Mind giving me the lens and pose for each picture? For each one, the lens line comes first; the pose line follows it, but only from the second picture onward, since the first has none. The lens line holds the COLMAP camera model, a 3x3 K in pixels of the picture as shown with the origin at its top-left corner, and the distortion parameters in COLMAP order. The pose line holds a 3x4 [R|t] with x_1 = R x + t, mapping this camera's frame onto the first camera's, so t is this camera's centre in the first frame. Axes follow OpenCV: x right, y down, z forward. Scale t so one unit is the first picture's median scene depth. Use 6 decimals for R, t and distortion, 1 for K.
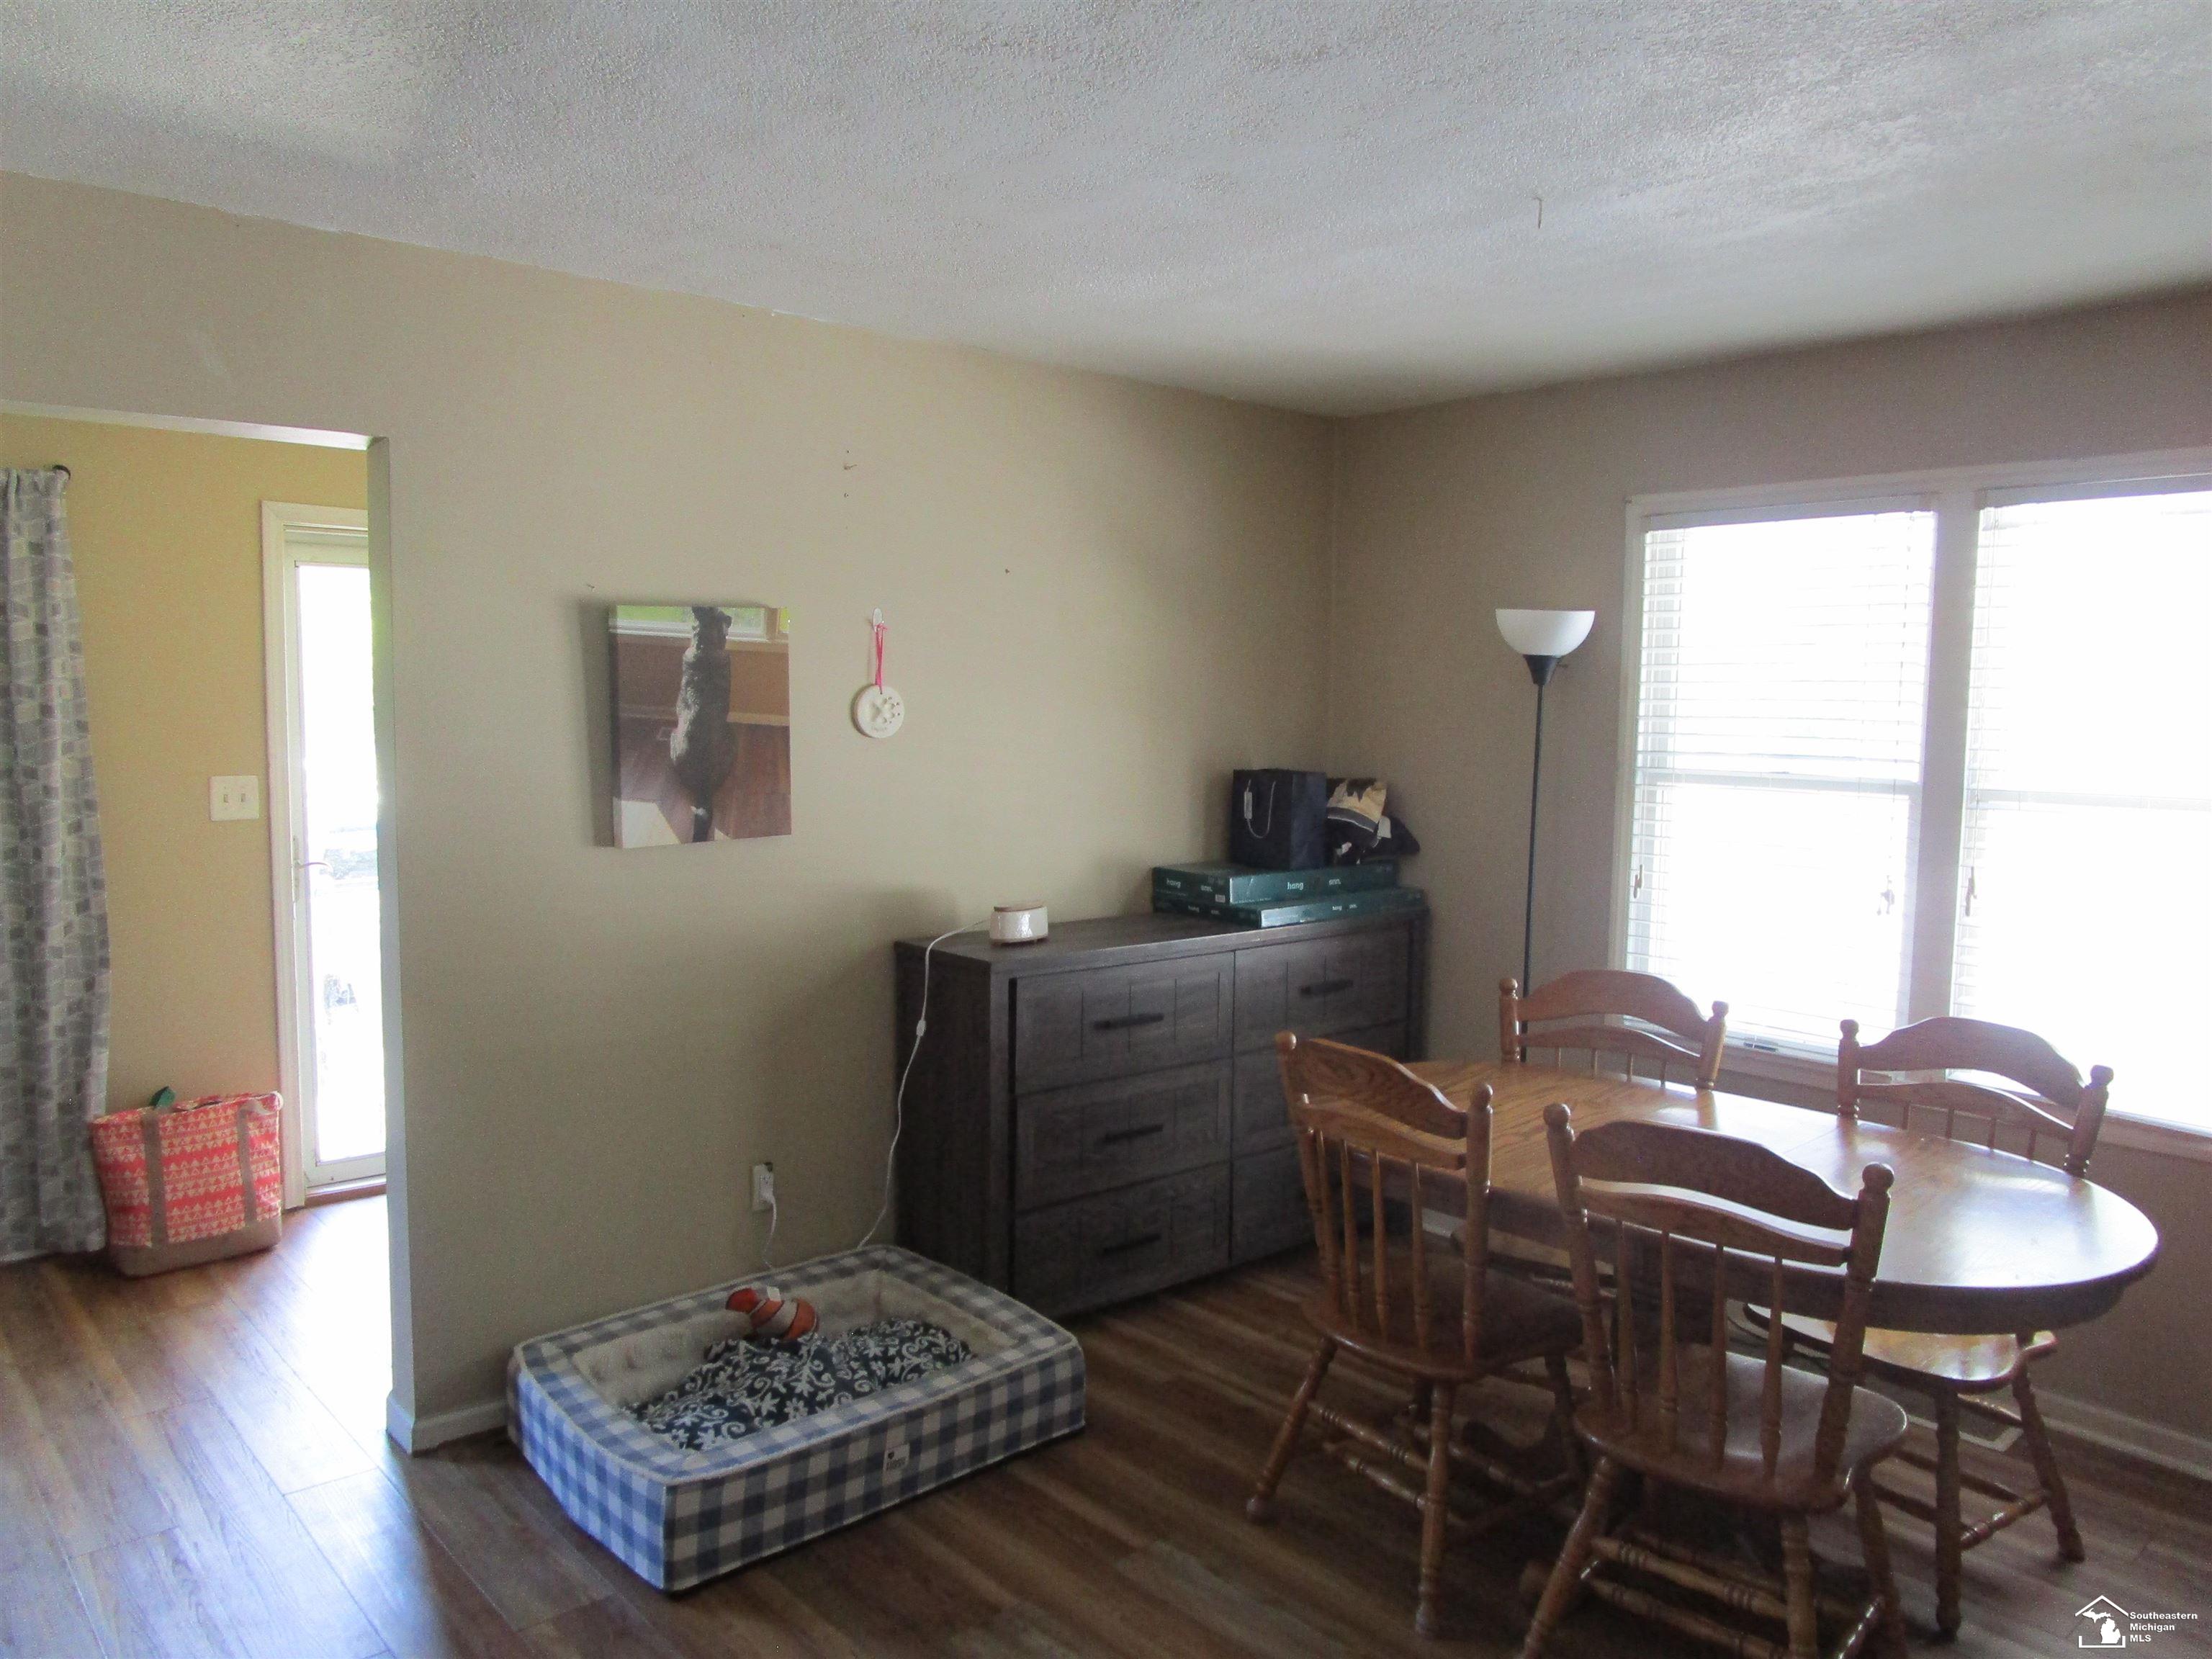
lens RADIAL K [[1564.5, 0, 1106.0], [0, 1564.5, 829.5], [0, 0, 1]] dist [-0.013413, -0.007666]
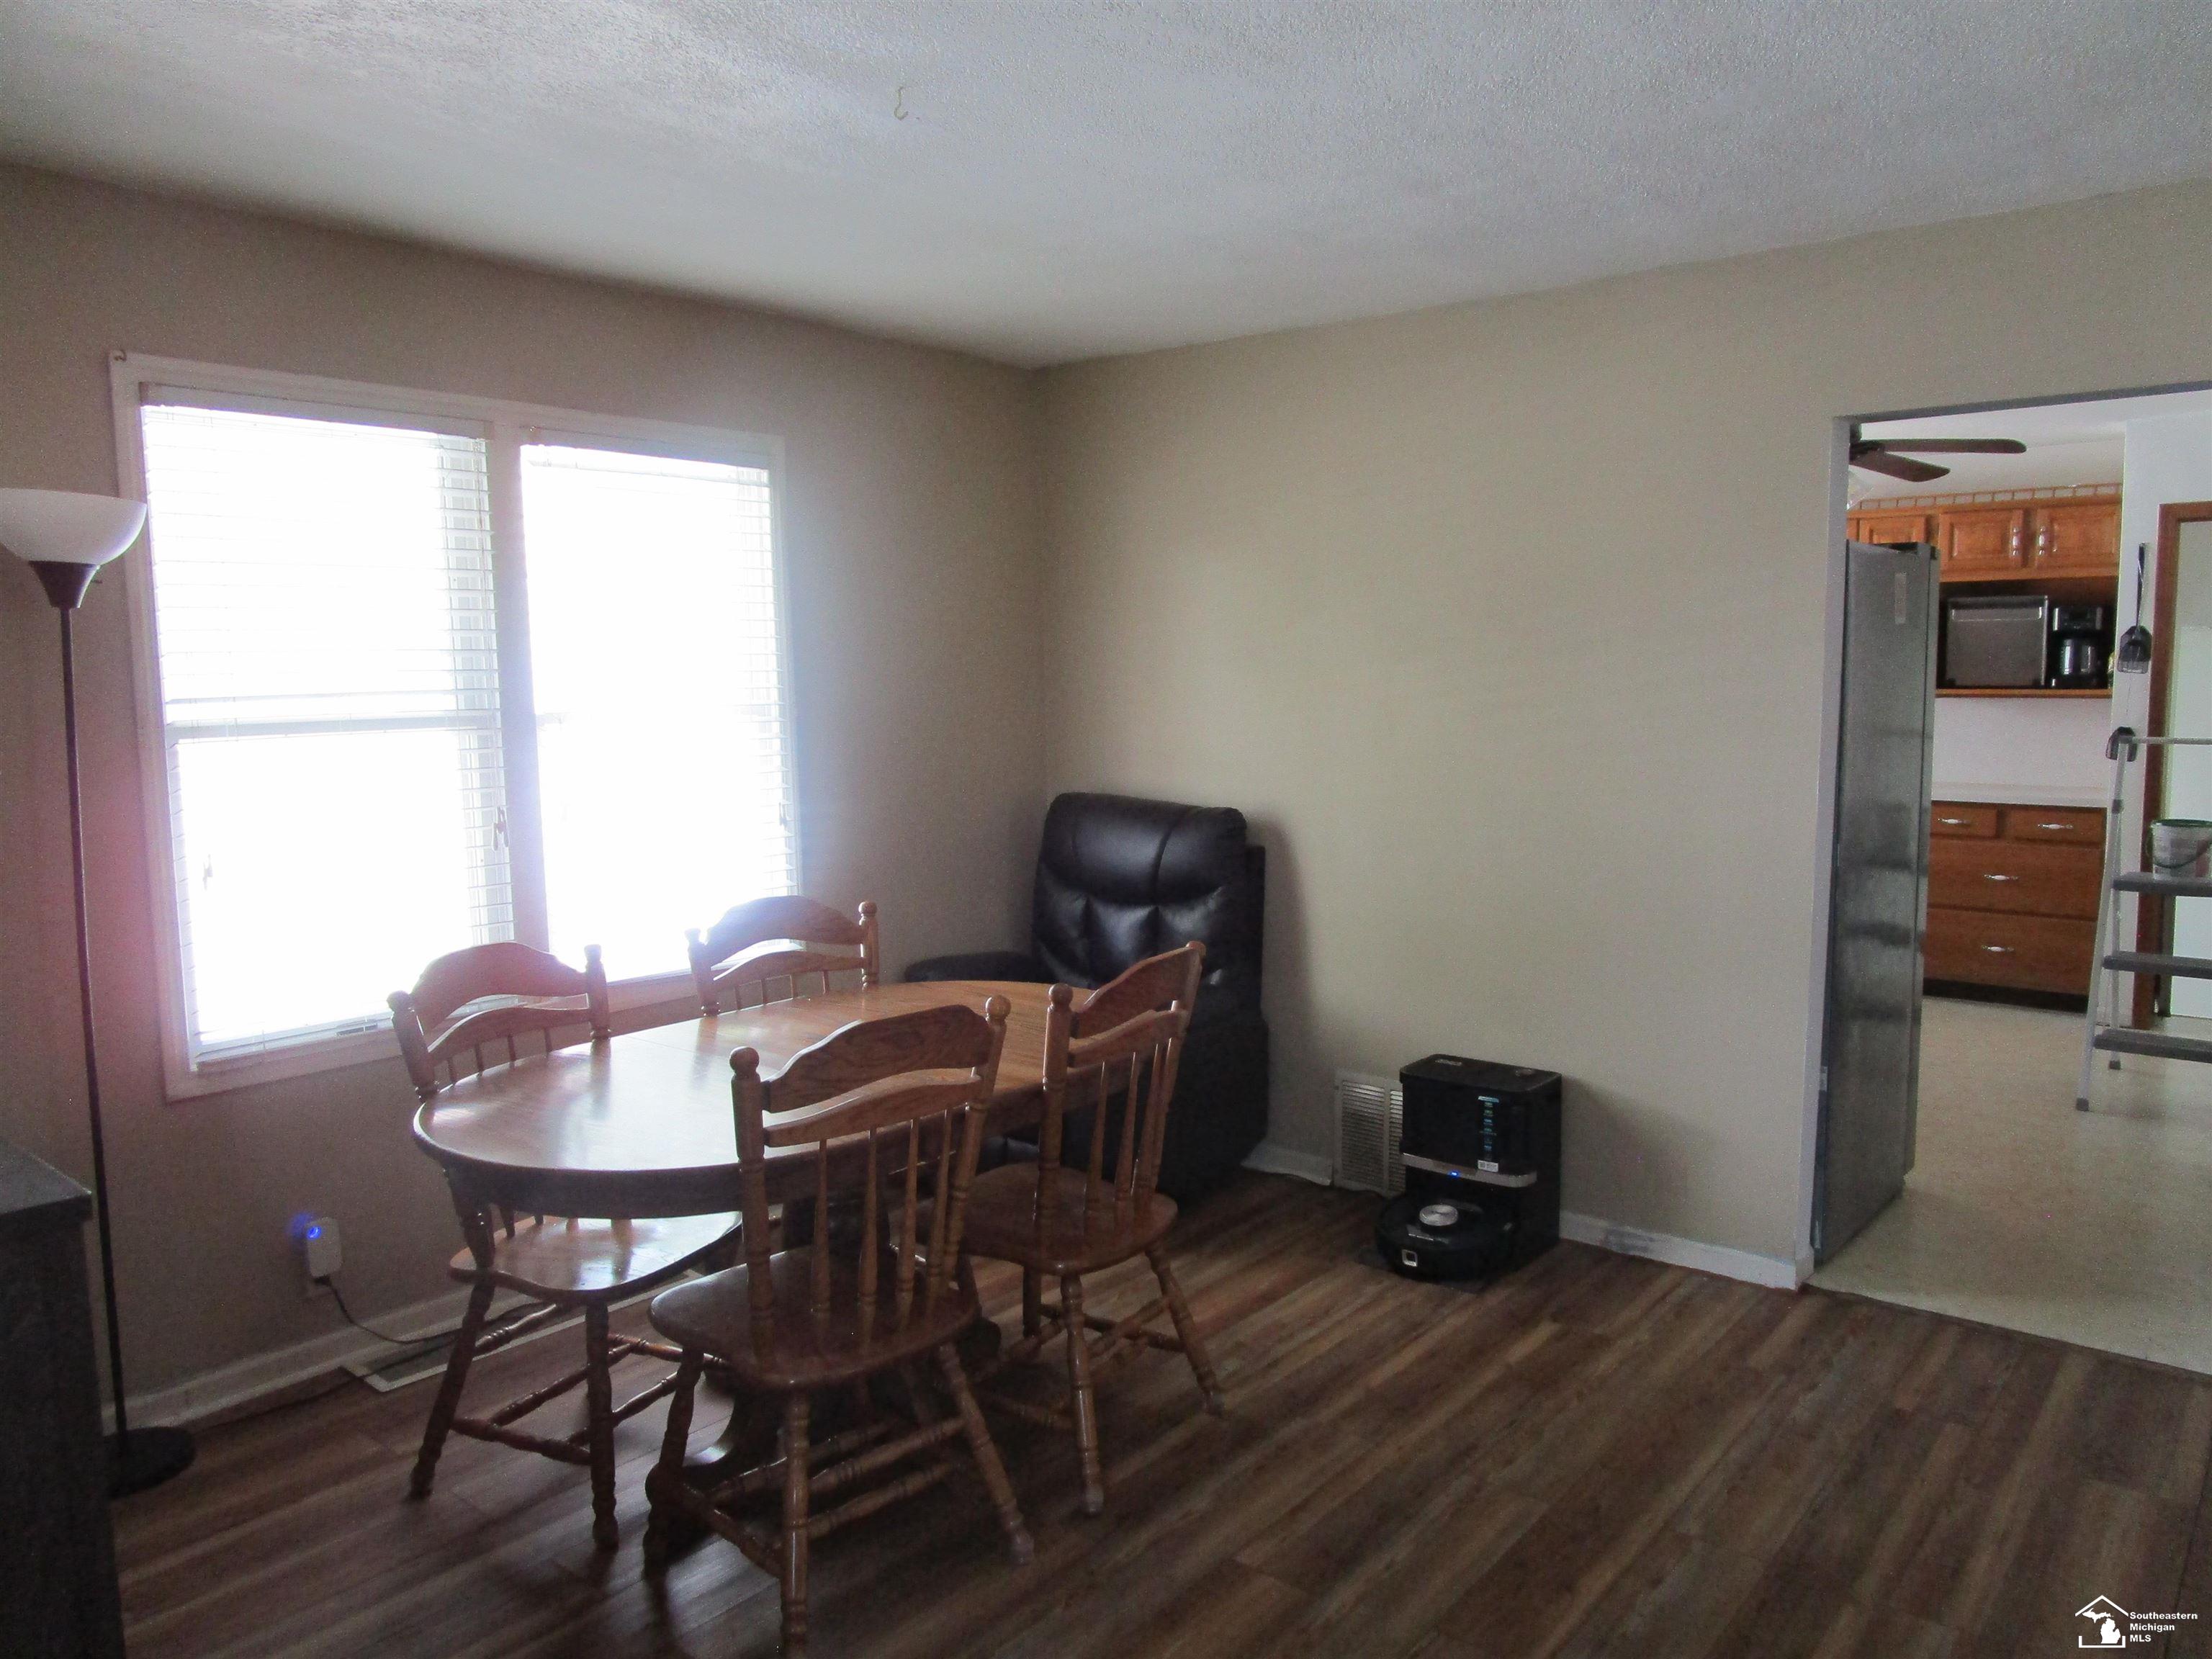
lens RADIAL K [[1564.5, 0, 1106.0], [0, 1564.5, 829.5], [0, 0, 1]] dist [-0.013413, -0.007666]
pose [[-0.133739, -0.111958, 0.984672, -0.530979], [0.103287, 0.986612, 0.126207, -0.042972], [-0.985619, 0.118582, -0.120385, 0.759962]]
